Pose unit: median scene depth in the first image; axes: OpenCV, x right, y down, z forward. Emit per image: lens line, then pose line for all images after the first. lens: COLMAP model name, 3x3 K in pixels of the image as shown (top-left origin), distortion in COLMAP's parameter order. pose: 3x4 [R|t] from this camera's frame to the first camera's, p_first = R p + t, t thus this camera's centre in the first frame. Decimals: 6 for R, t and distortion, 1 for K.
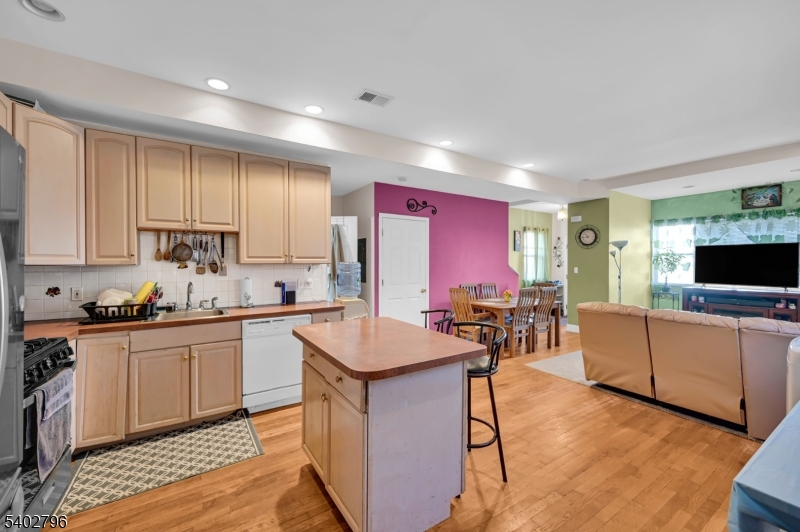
lens RADIAL K [[320.8, 0, 398.8], [0, 320.8, 265.7], [0, 0, 1]] dist [-0.000723, 0.000048]
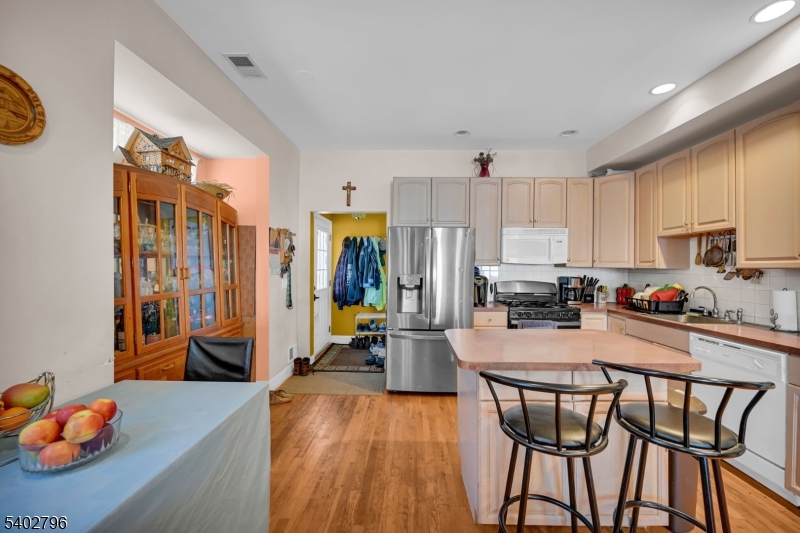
lens RADIAL K [[320.8, 0, 398.8], [0, 320.8, 266.2], [0, 0, 1]] dist [-0.000723, 0.000048]
pose [[-0.560415, -0.001370, -0.828211, 0.643525], [-0.011088, 0.999921, 0.005848, -0.006022], [0.828137, 0.012460, -0.560387, 0.780689]]
